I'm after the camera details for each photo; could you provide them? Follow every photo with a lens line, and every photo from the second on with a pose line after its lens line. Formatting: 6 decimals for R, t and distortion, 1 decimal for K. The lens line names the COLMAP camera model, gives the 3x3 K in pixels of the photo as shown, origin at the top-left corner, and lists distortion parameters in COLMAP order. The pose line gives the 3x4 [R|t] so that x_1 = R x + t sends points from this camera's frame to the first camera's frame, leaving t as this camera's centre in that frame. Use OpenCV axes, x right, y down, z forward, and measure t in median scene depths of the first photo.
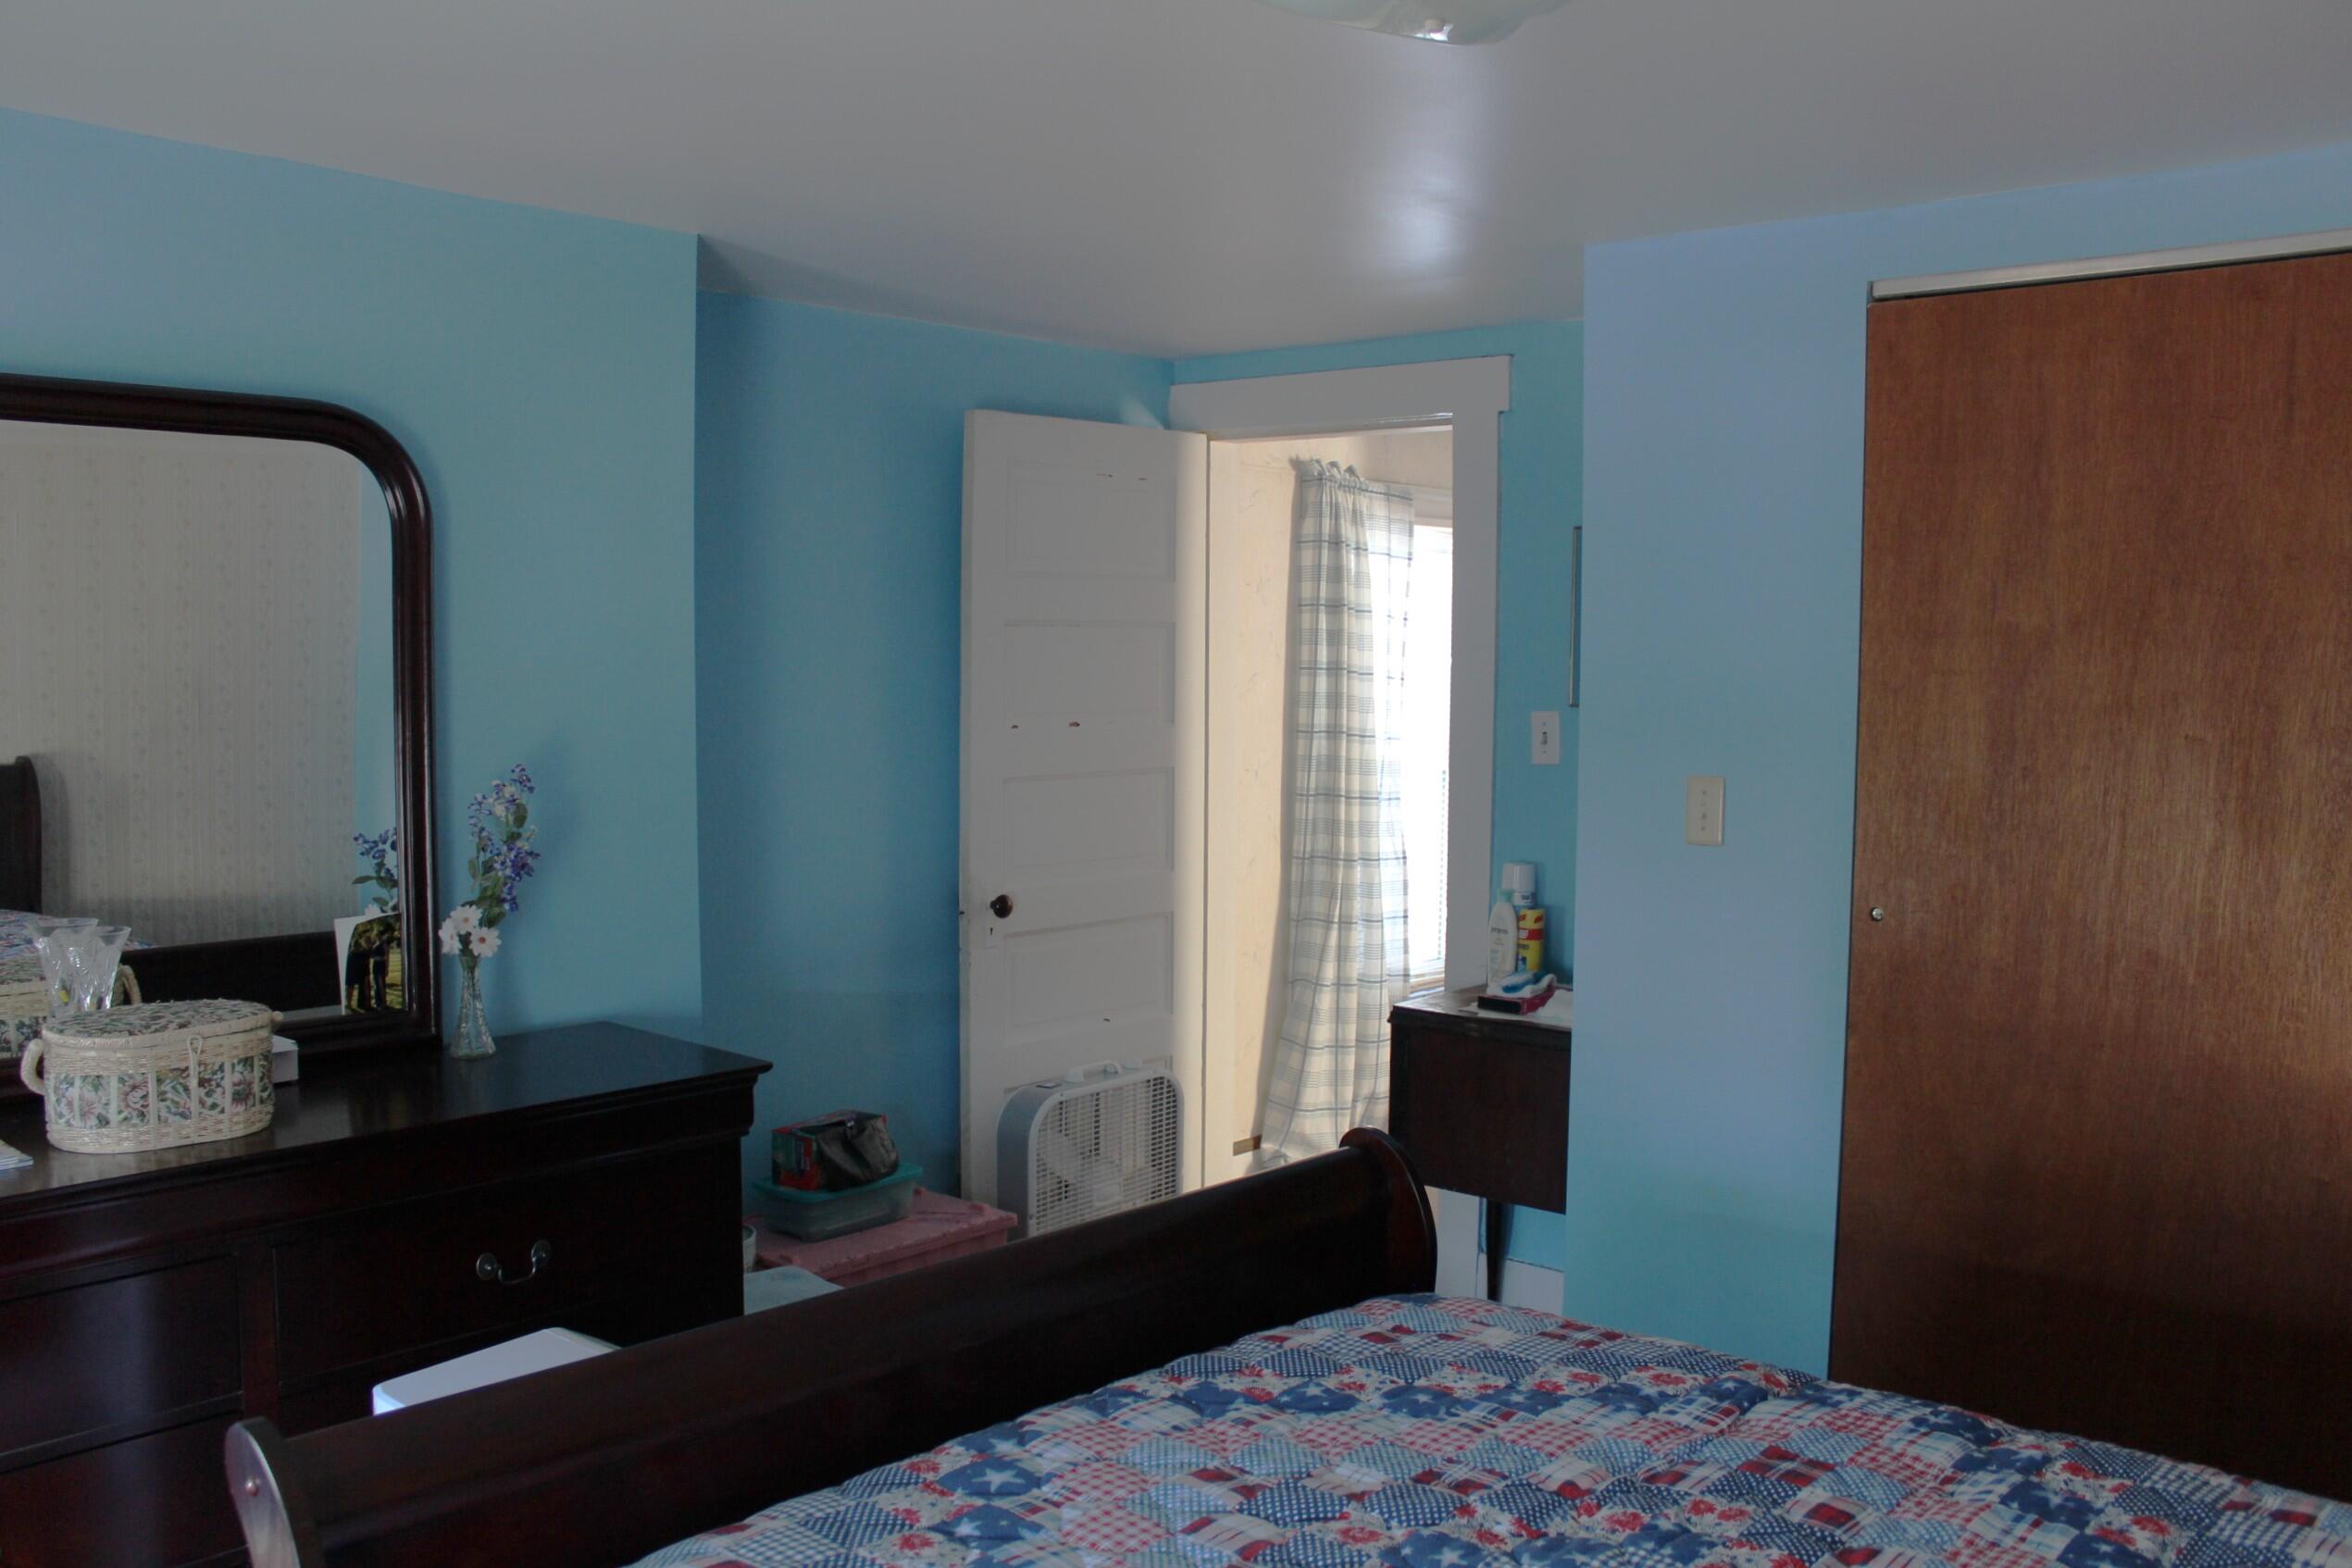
lens RADIAL K [[2008.6, 0, 1168.0], [0, 2008.6, 787.4], [0, 0, 1]] dist [-0.166594, 0.166621]
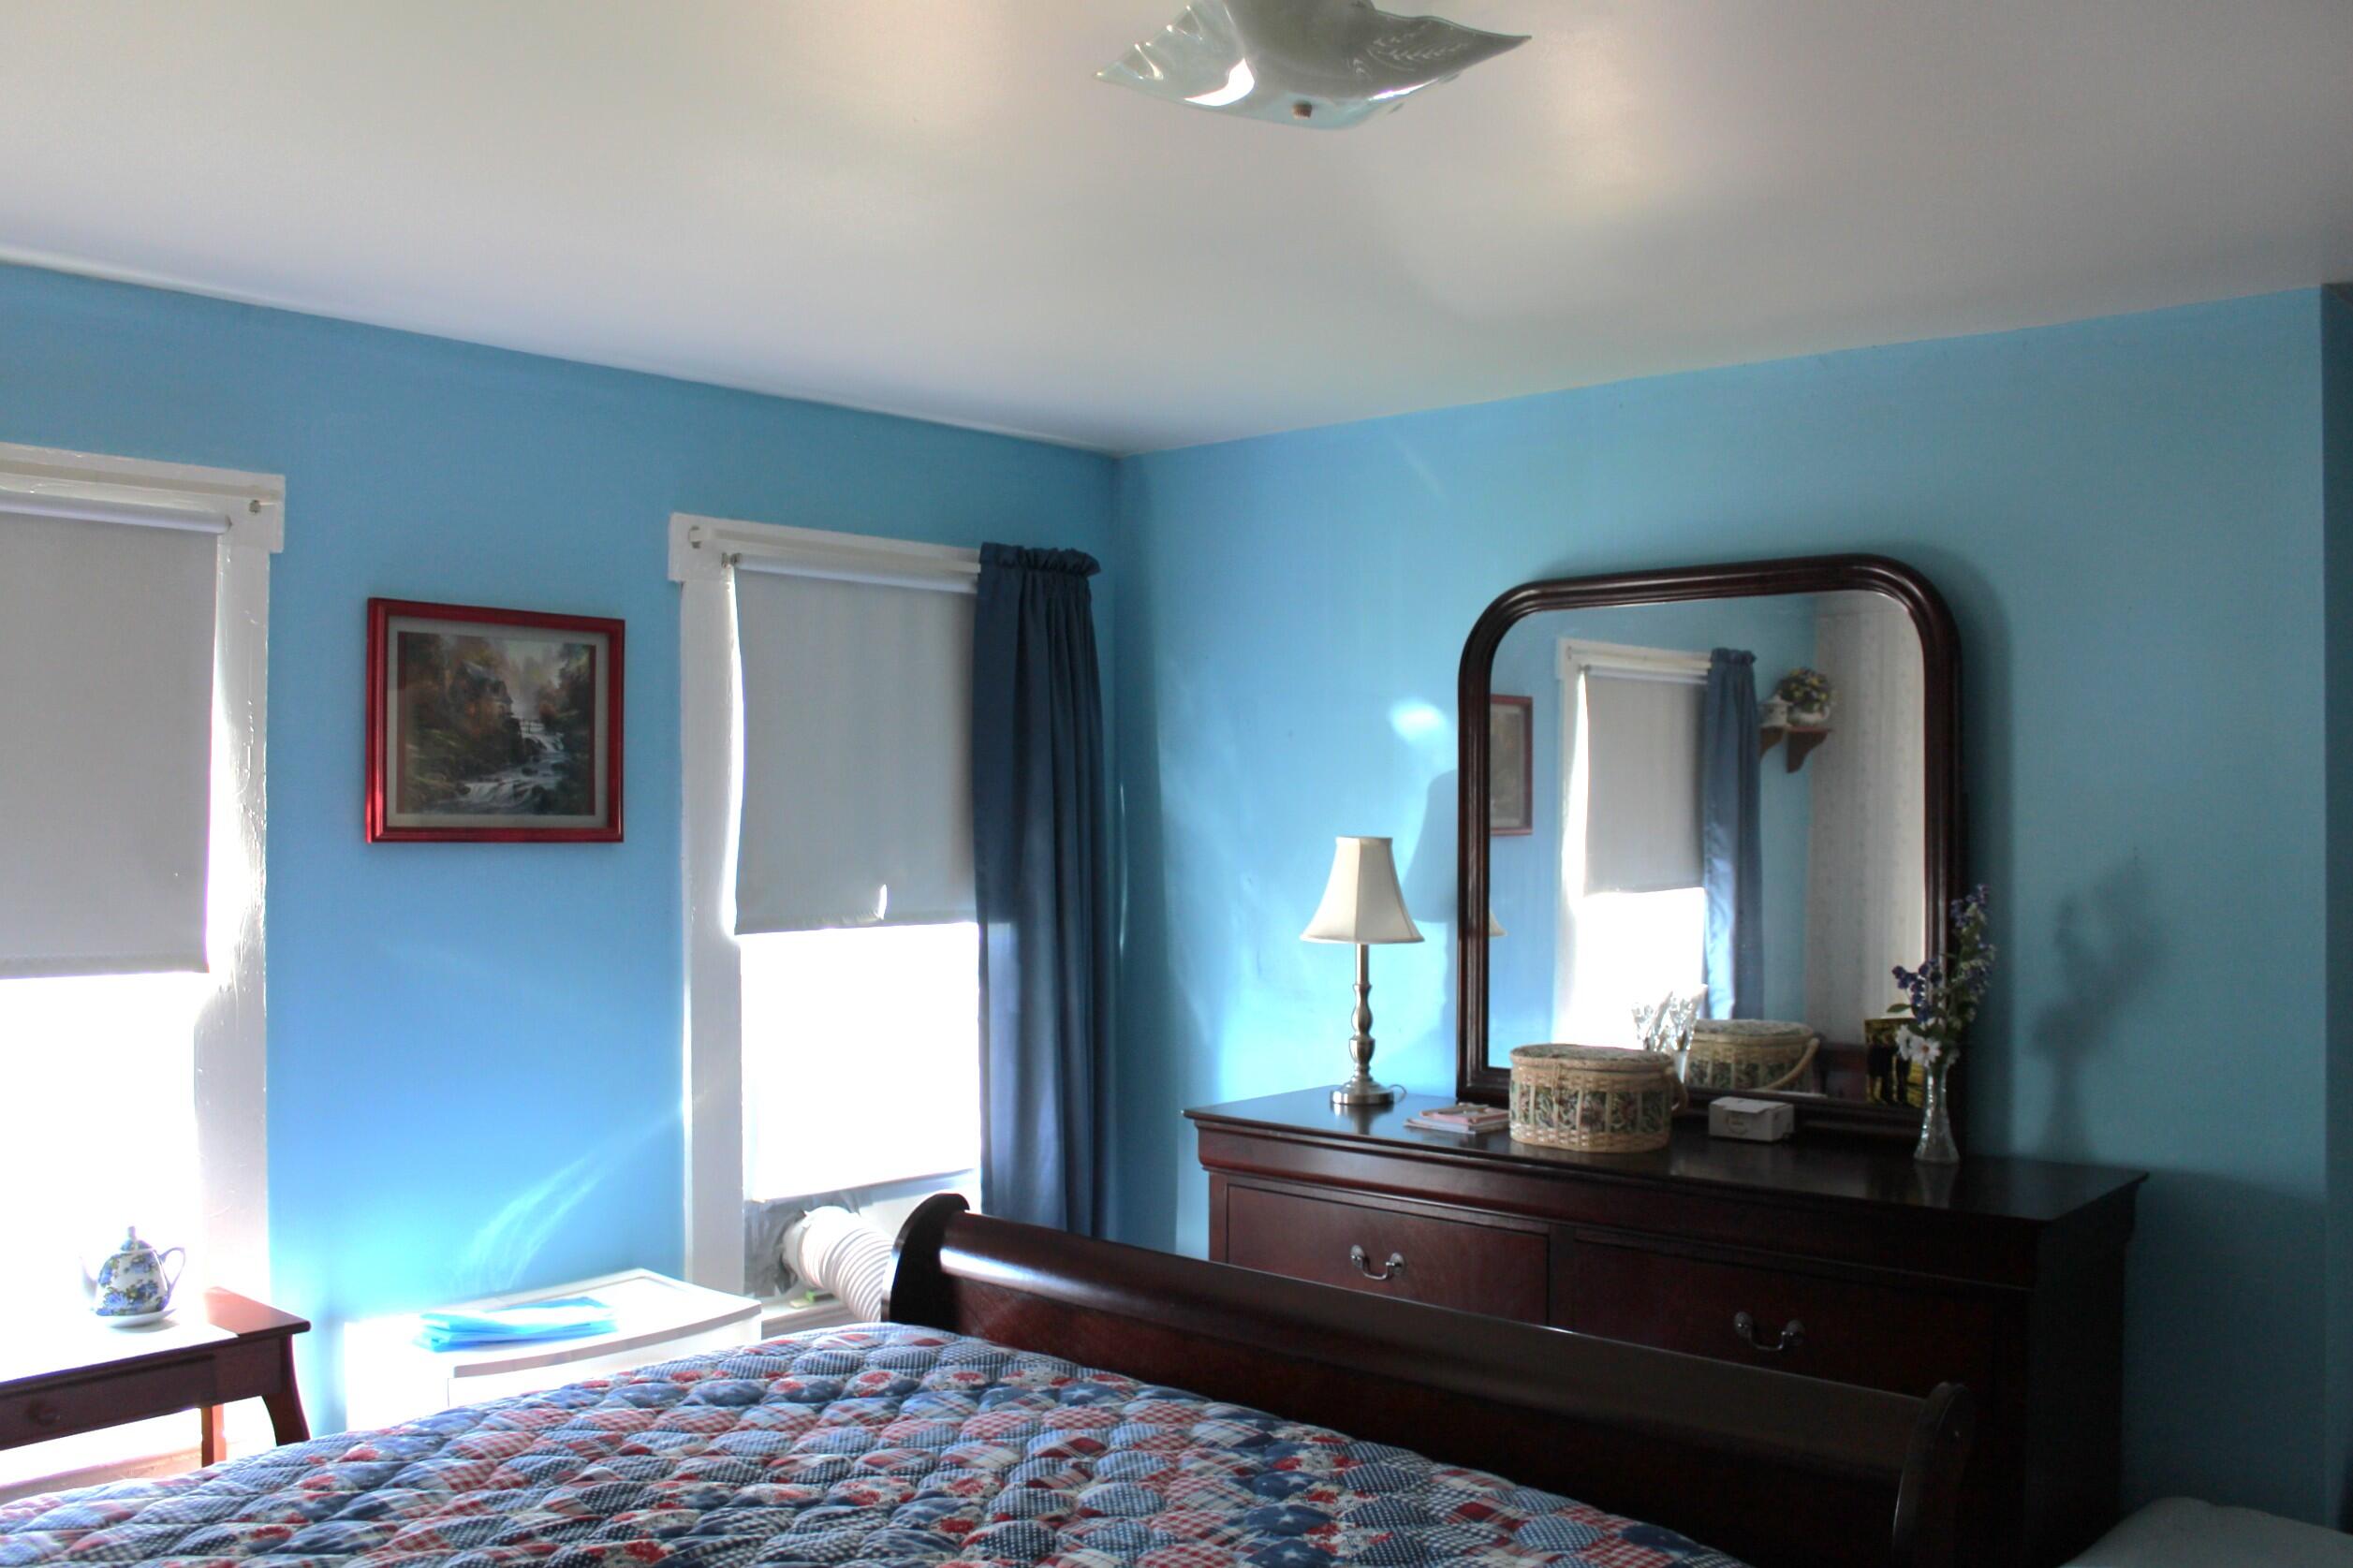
lens RADIAL K [[2009.3, 0, 1168.5], [0, 2009.3, 787.4], [0, 0, 1]] dist [-0.166594, 0.166621]
pose [[-0.008706, -0.020133, -0.999759, 0.729343], [-0.067230, 0.997547, -0.019503, -0.014070], [0.997700, 0.067044, -0.010038, 0.624583]]
